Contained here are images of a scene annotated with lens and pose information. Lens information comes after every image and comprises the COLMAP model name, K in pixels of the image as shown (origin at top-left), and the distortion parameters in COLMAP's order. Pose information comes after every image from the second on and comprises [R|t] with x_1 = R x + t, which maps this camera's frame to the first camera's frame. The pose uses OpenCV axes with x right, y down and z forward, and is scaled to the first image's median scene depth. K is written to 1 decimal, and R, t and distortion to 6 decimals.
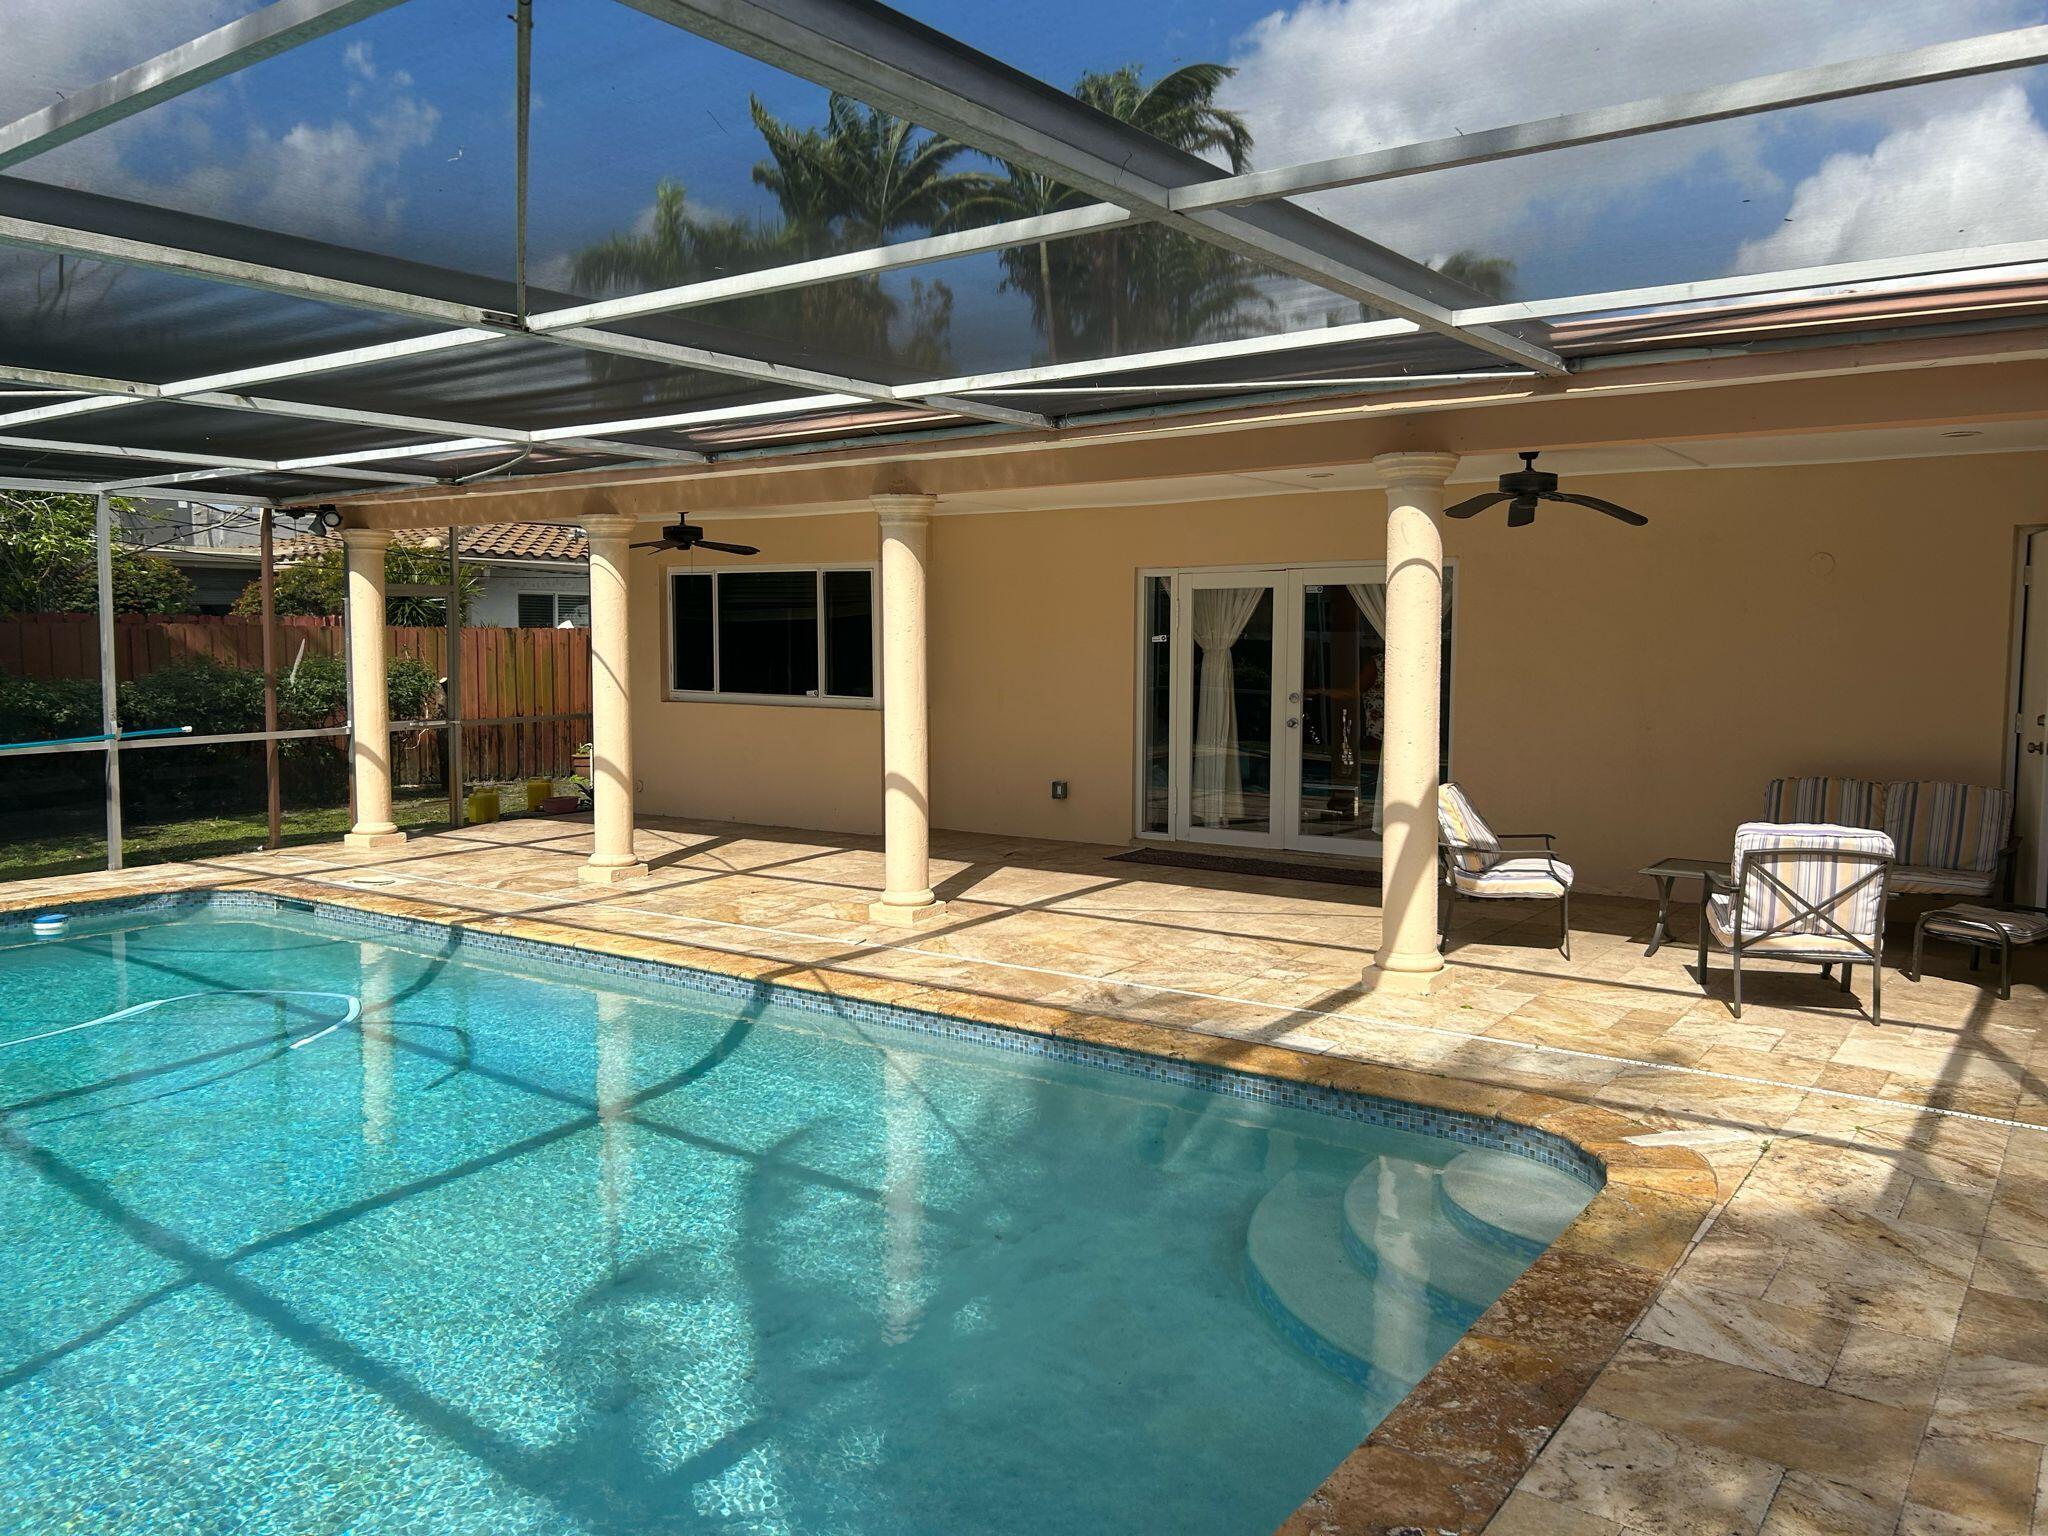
lens RADIAL K [[1547.3, 0, 1038.1], [0, 1547.3, 737.0], [0, 0, 1]] dist [0.043391, -0.041935]
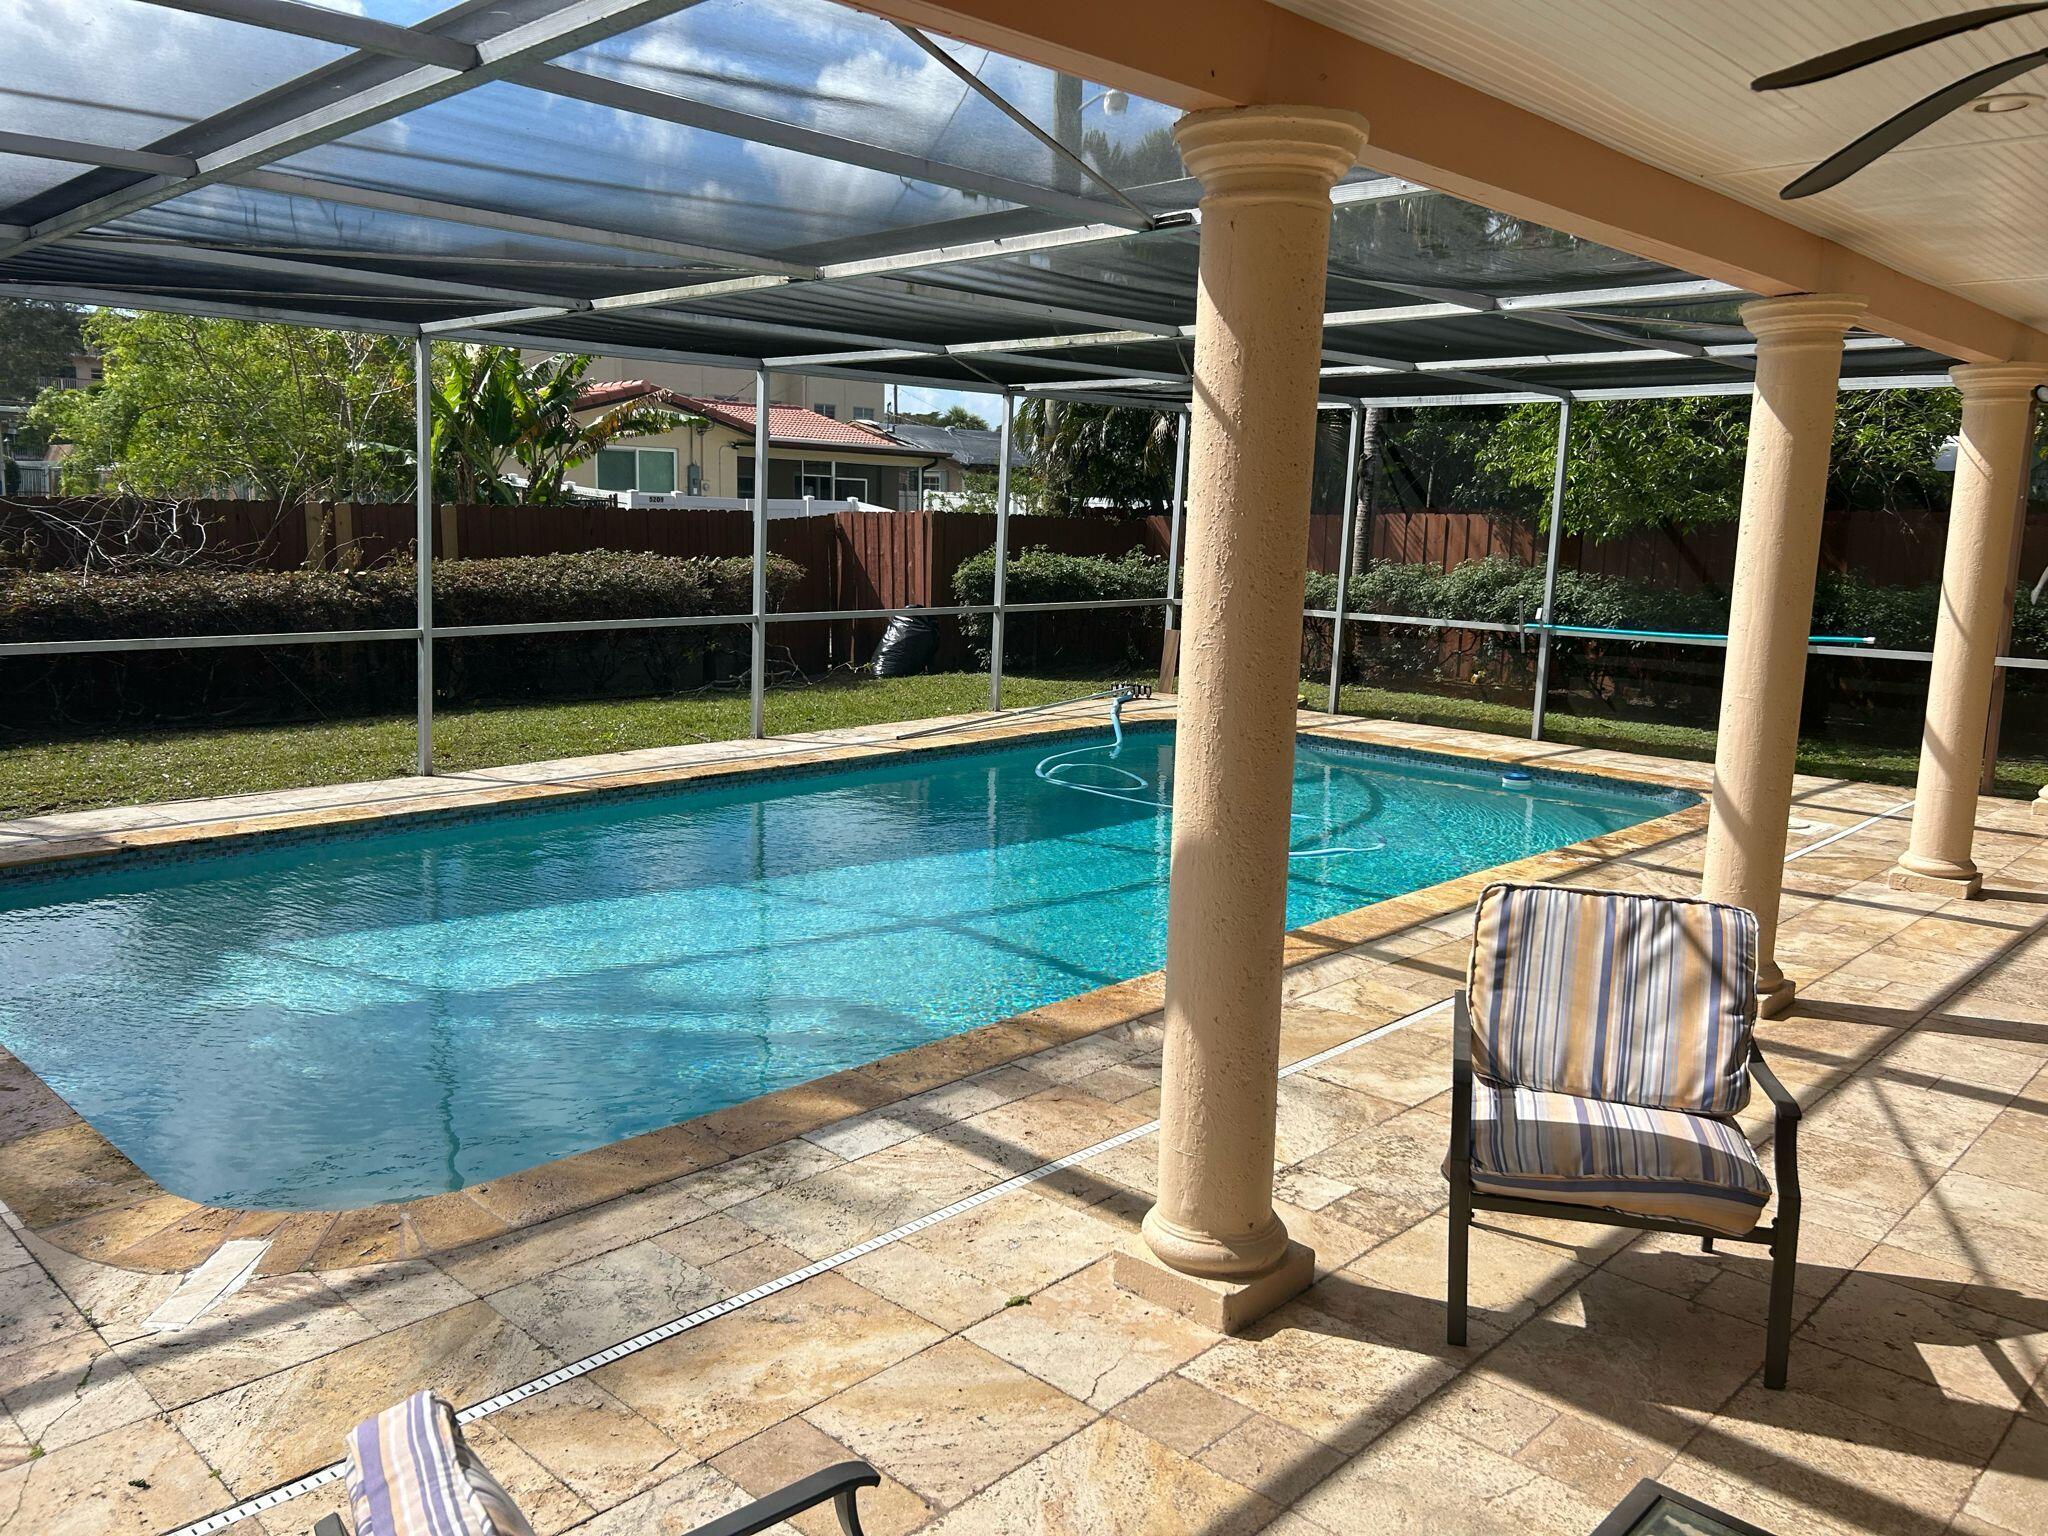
lens RADIAL K [[1547.3, 0, 1023.4], [0, 1547.3, 767.6], [0, 0, 1]] dist [0.043391, -0.041935]
pose [[-0.153722, 0.158358, -0.975342, 0.567965], [-0.086417, 0.981138, 0.172919, -0.060419], [0.984328, 0.110868, -0.137138, 0.817875]]
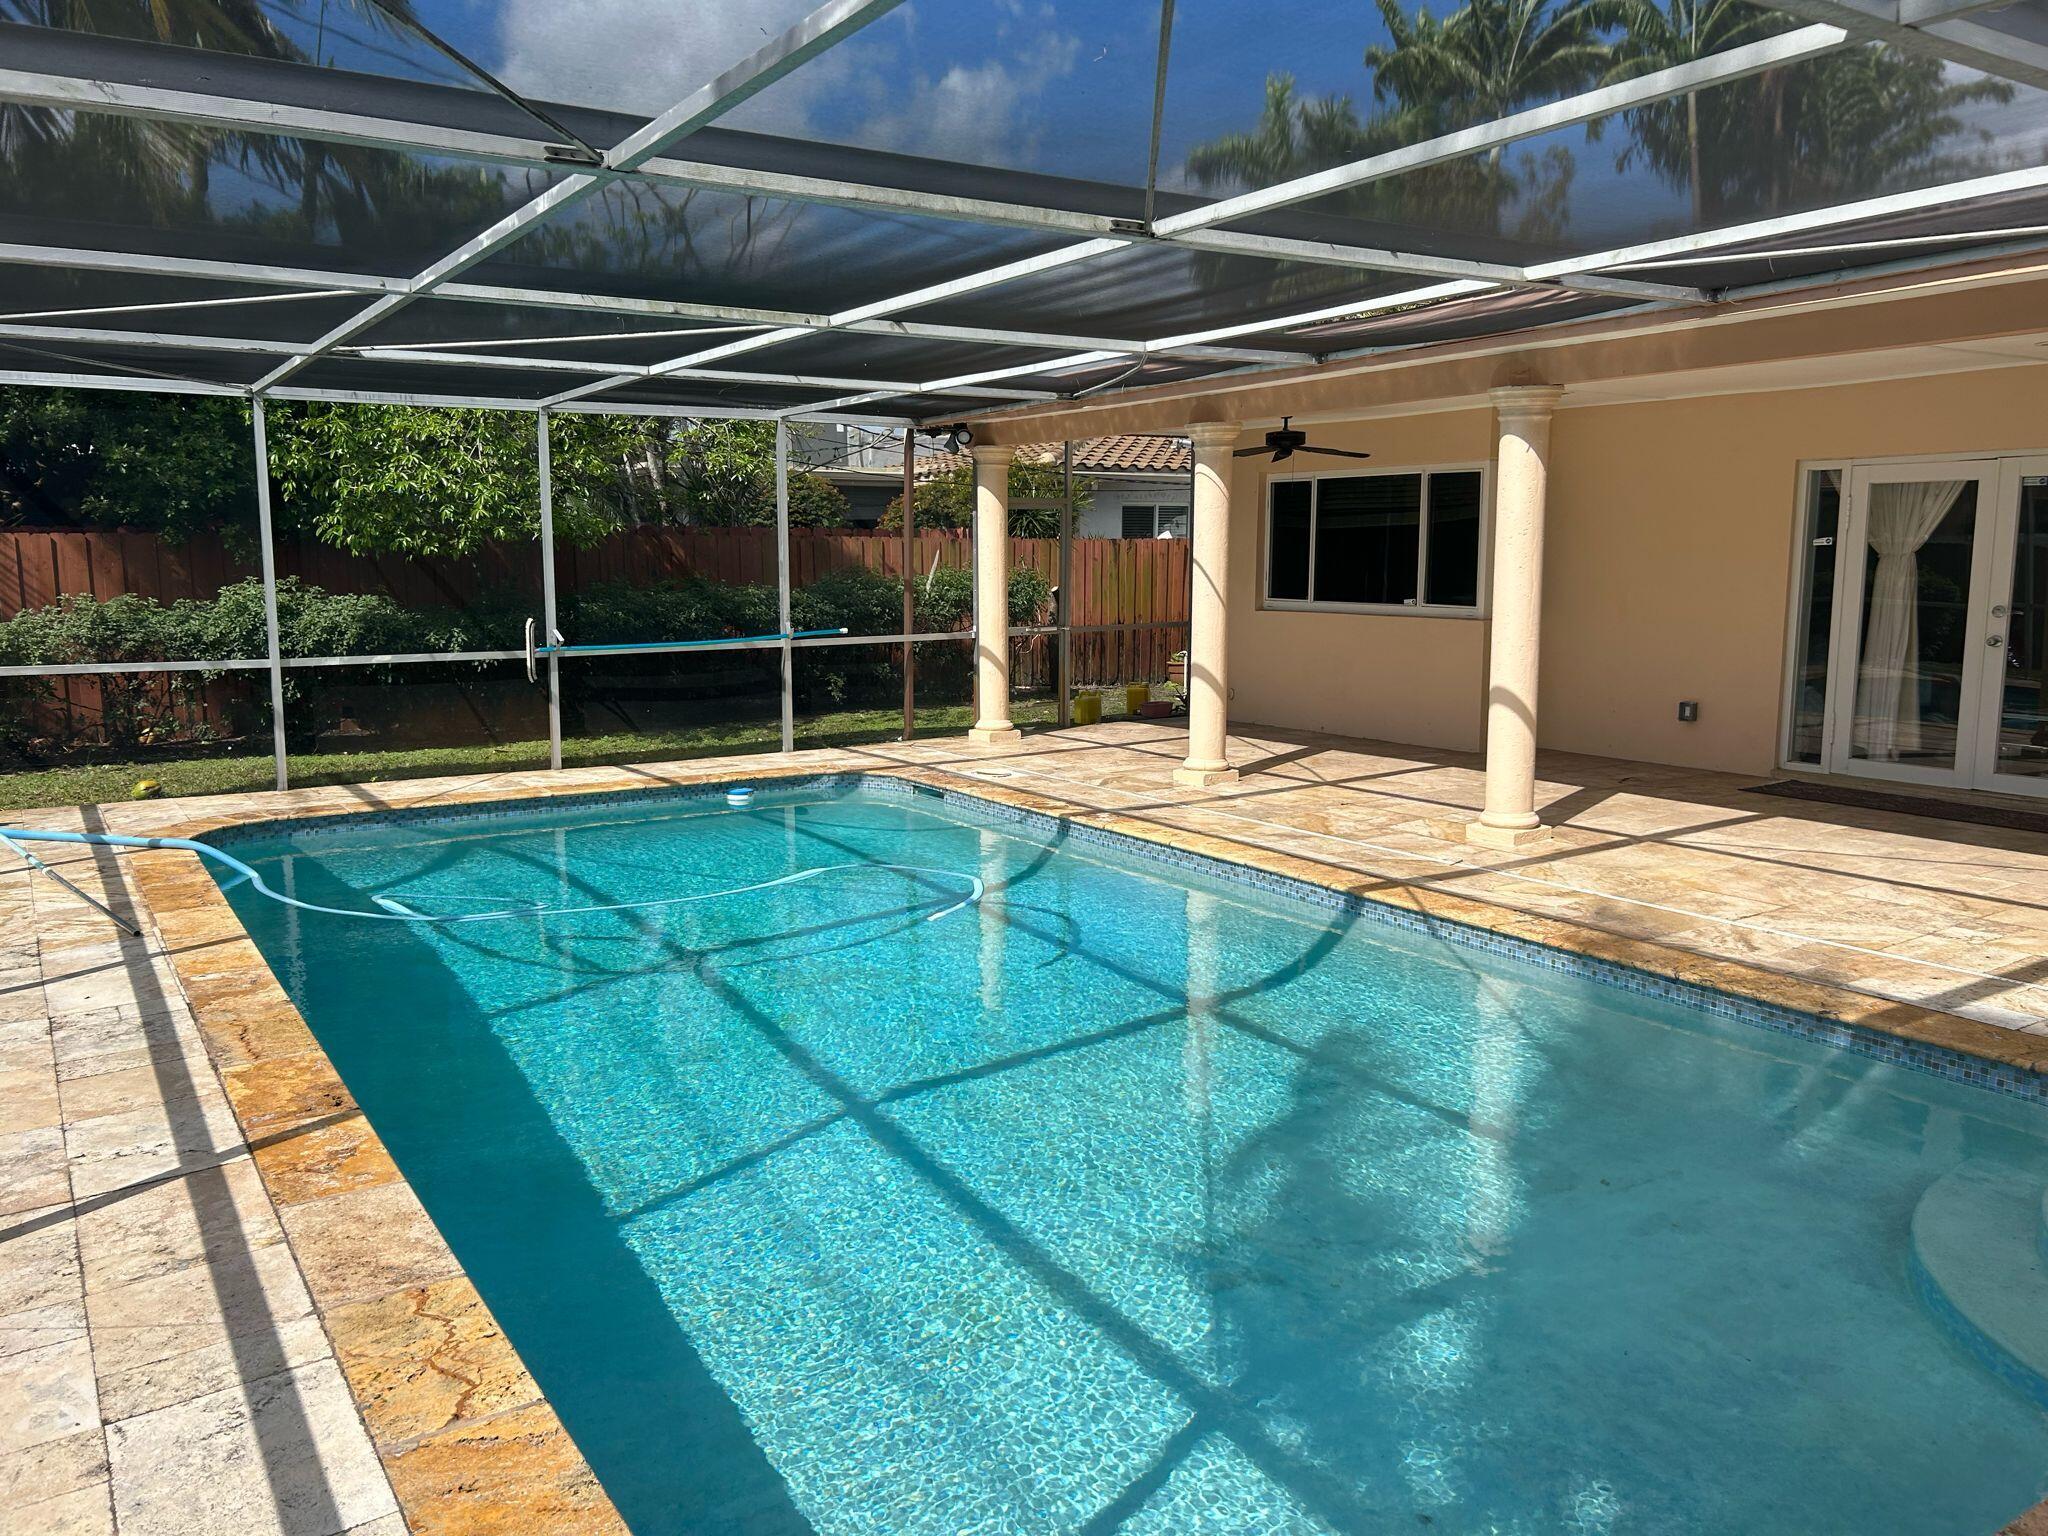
lens RADIAL K [[1547.3, 0, 1033.6], [0, 1547.3, 767.3], [0, 0, 1]] dist [0.043391, -0.041935]
pose [[0.930906, 0.046988, -0.362223, -0.011572], [-0.018926, 0.996564, 0.080636, 0.000610], [0.364767, -0.068209, 0.928597, 0.009783]]
